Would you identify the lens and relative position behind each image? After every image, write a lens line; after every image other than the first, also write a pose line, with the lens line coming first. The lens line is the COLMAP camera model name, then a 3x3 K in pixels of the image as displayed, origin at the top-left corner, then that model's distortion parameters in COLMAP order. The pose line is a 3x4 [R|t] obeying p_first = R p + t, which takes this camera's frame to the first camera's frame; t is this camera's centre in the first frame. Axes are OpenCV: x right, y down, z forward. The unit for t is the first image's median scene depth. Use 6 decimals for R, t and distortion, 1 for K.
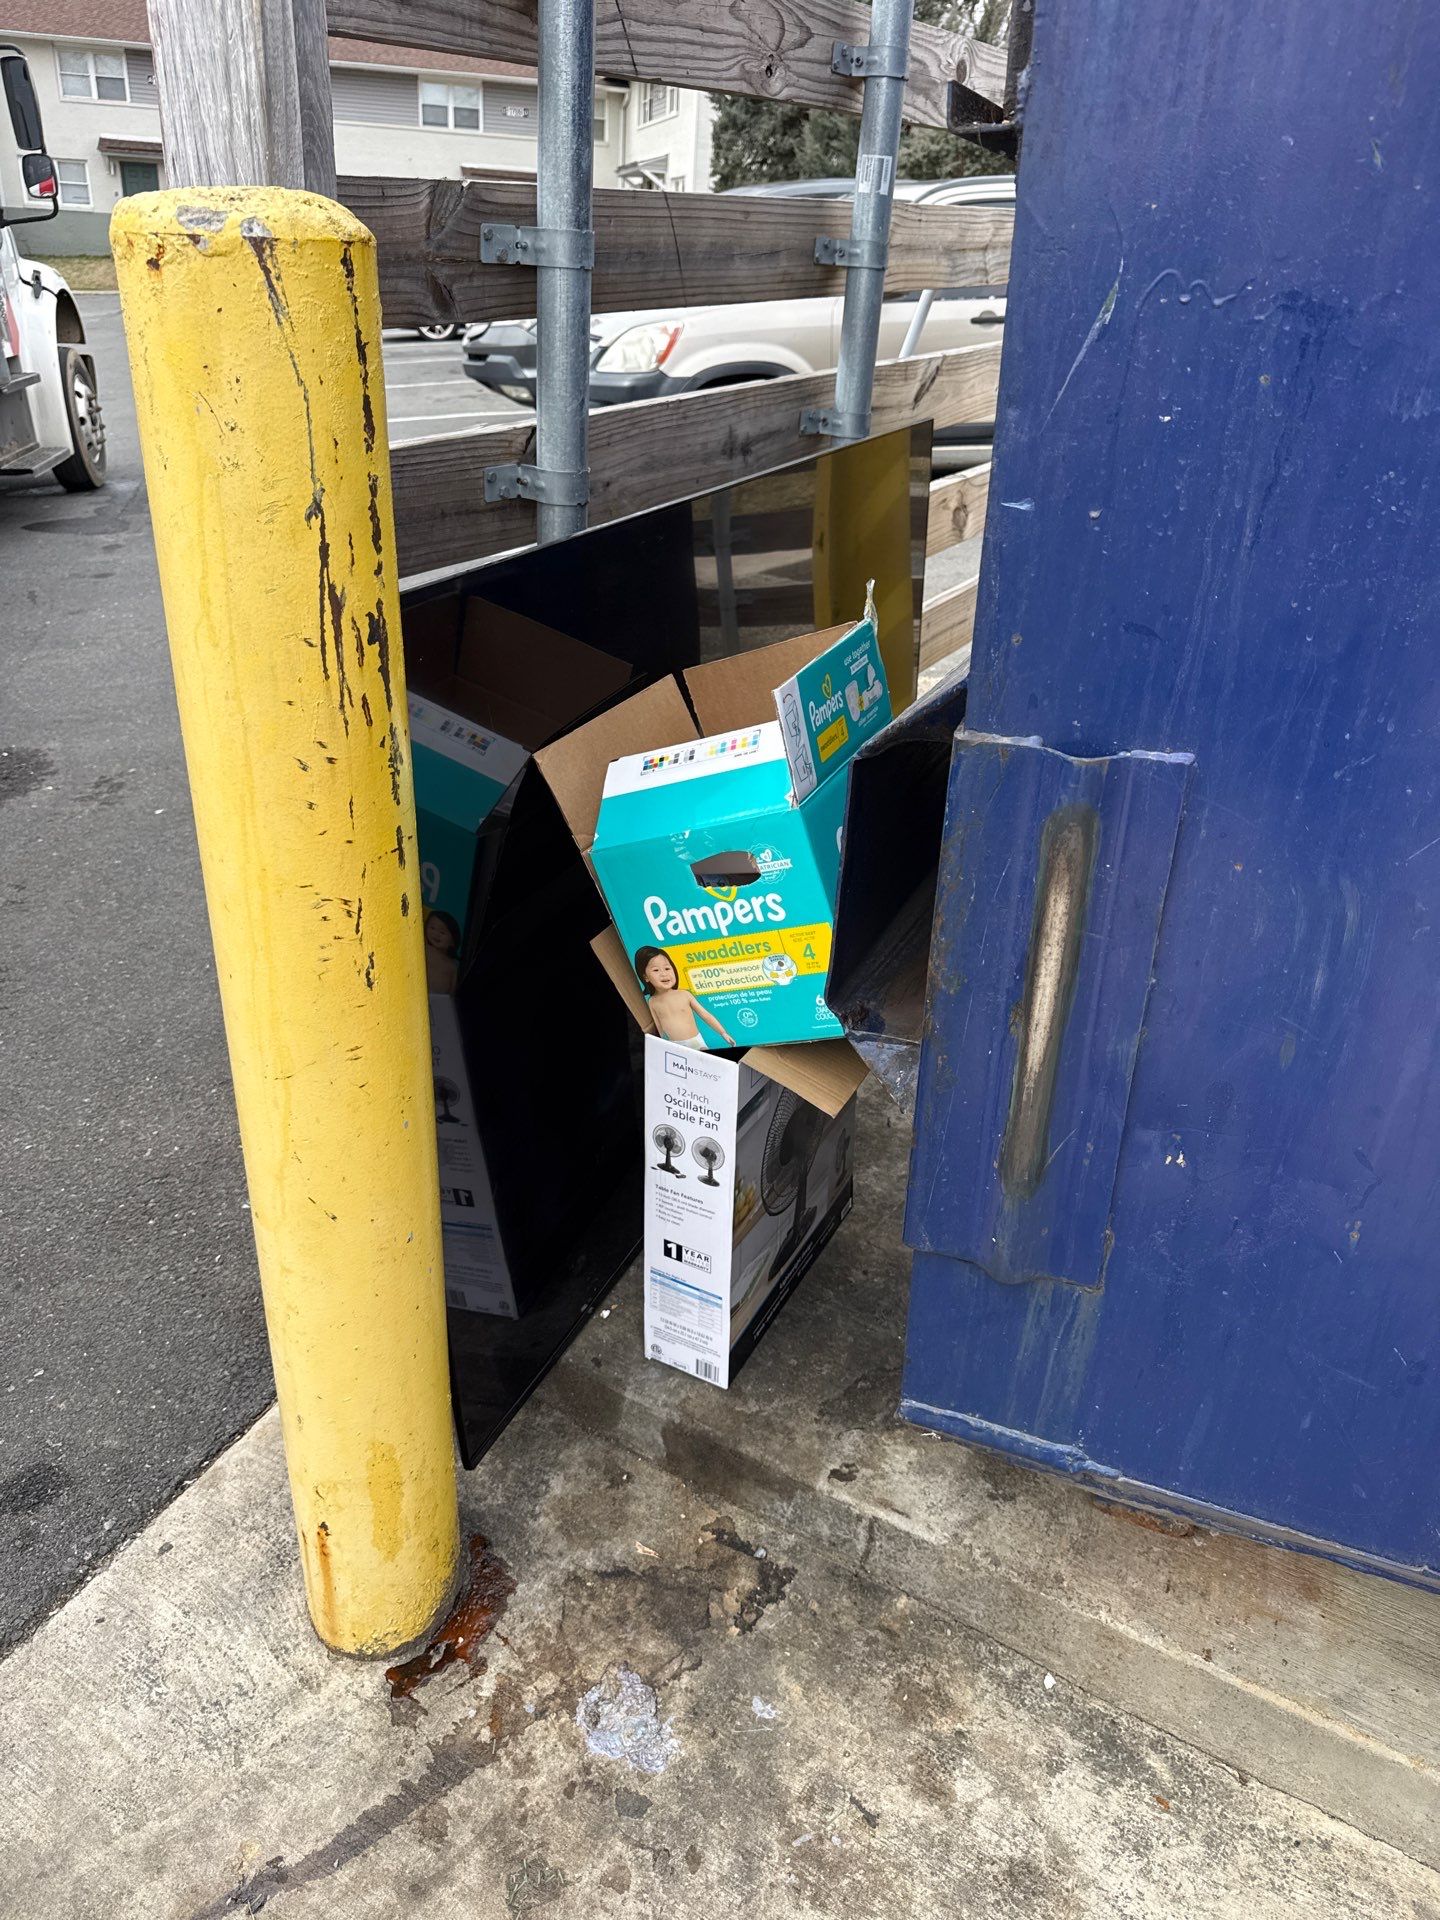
lens RADIAL K [[1340.5, 0, 709.8], [0, 1340.5, 953.2], [0, 0, 1]] dist [-0.005630, -0.004061]
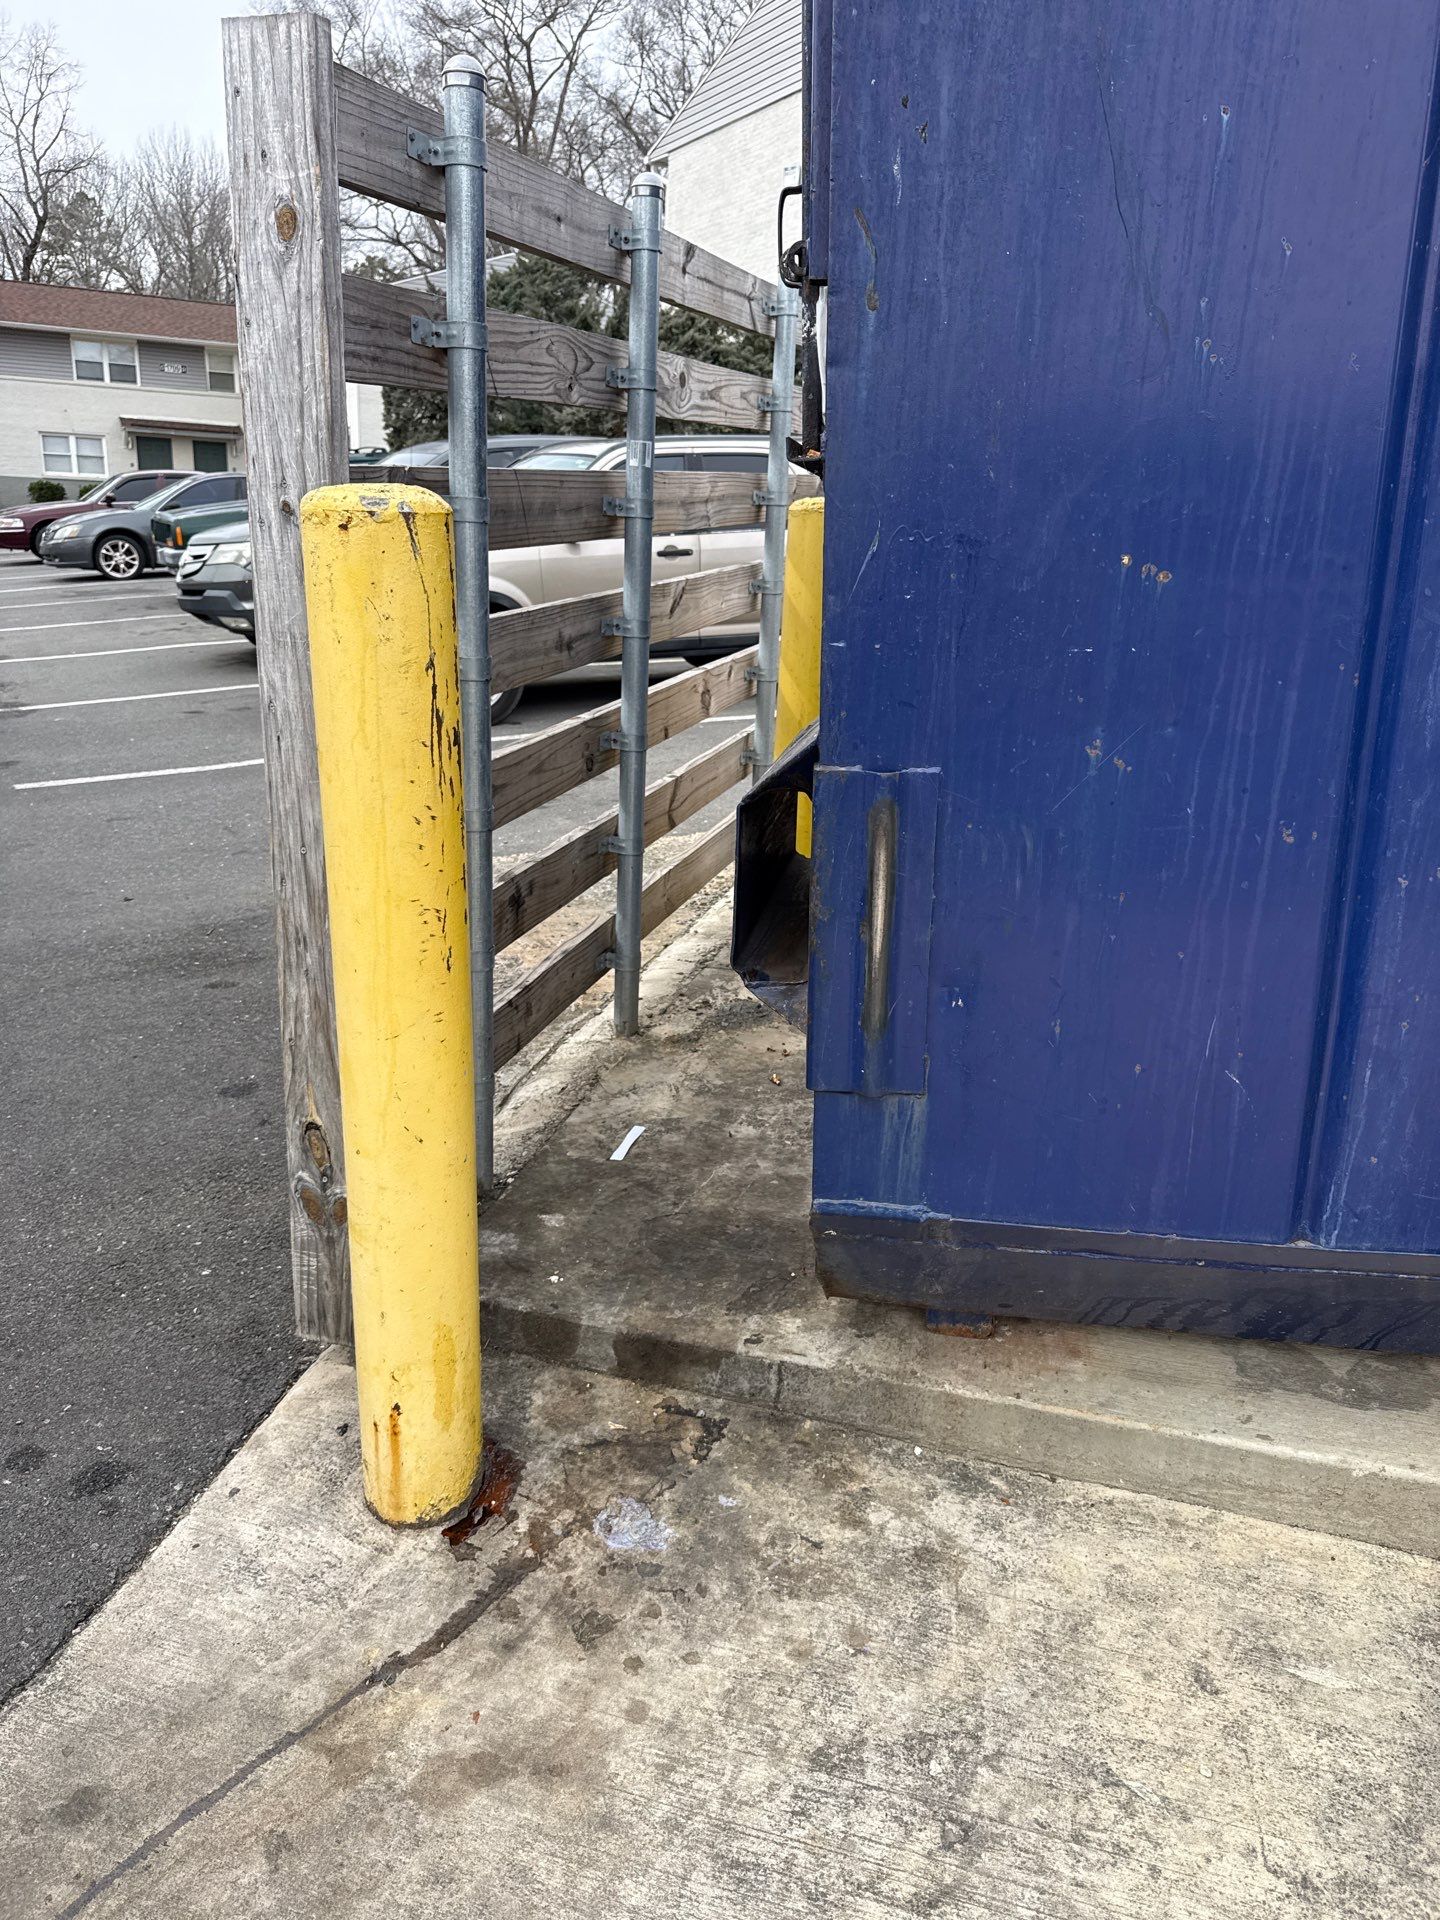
lens RADIAL K [[1326.1, 0, 719.9], [0, 1326.1, 960.9], [0, 0, 1]] dist [0.090421, -0.173499]
pose [[0.970477, -0.085938, 0.225363, -0.223776], [0.117920, 0.984142, -0.132510, 0.191652], [-0.210402, 0.155173, 0.965222, -0.407968]]
